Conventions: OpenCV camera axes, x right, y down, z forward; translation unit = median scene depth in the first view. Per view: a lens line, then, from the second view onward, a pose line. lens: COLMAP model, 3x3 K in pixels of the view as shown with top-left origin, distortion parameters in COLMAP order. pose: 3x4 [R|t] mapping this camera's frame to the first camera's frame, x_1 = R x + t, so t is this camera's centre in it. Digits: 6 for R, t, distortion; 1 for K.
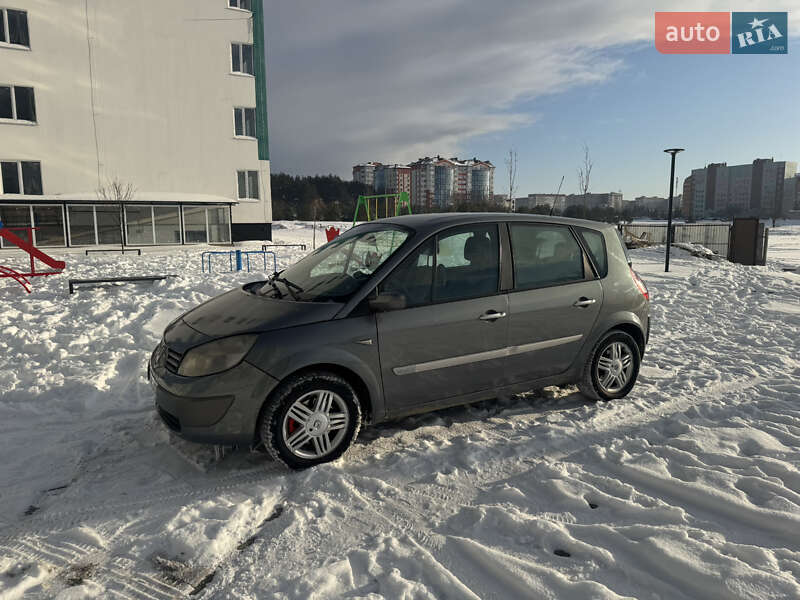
lens RADIAL K [[566.1, 0, 401.2], [0, 566.1, 302.8], [0, 0, 1]] dist [0.053491, -0.070258]
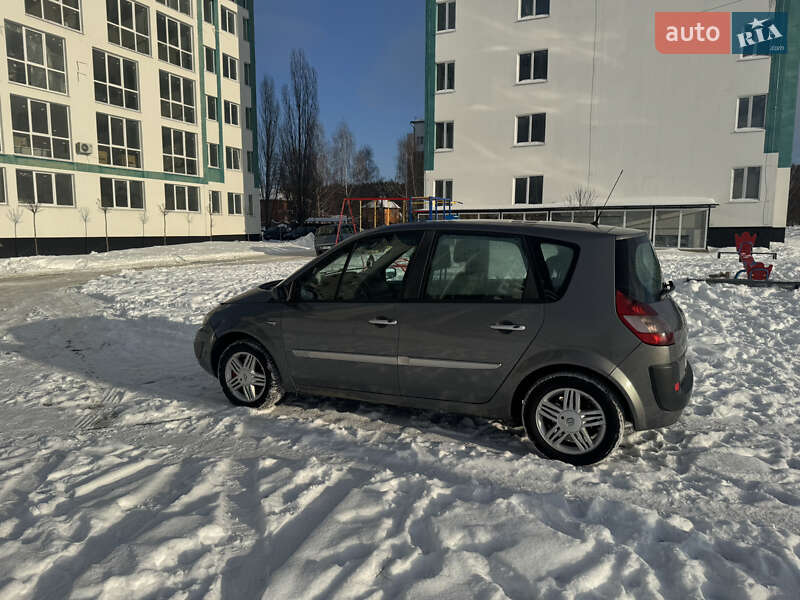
lens RADIAL K [[566.1, 0, 394.6], [0, 566.1, 306.0], [0, 0, 1]] dist [0.053491, -0.070258]
pose [[0.571366, 0.115494, -0.812528, 0.186230], [-0.116132, 0.991464, 0.059265, -0.012597], [0.812437, 0.060499, 0.579902, 0.079450]]
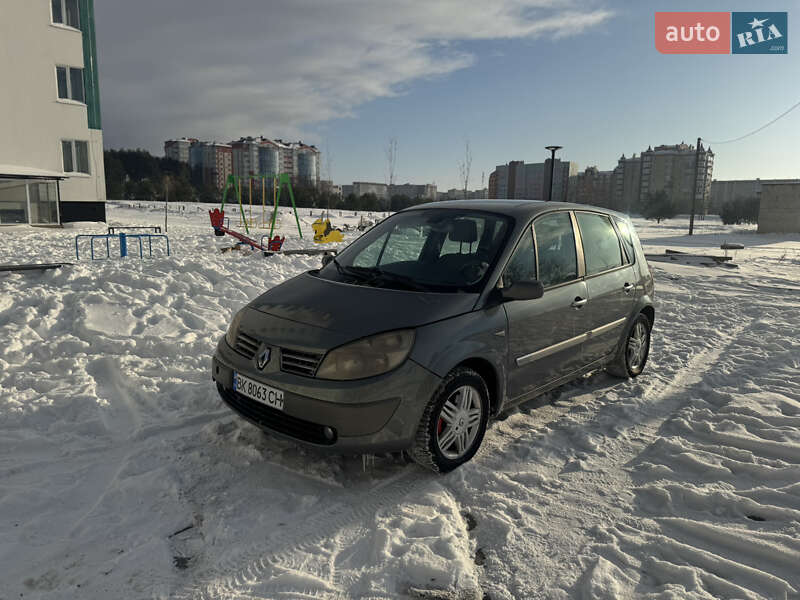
lens RADIAL K [[566.1, 0, 404.6], [0, 566.1, 301.9], [0, 0, 1]] dist [0.053491, -0.070258]
pose [[0.949571, -0.025857, 0.312485, -0.086284], [0.018400, 0.999472, 0.026790, -0.002167], [-0.313013, -0.019689, 0.949545, 0.022372]]
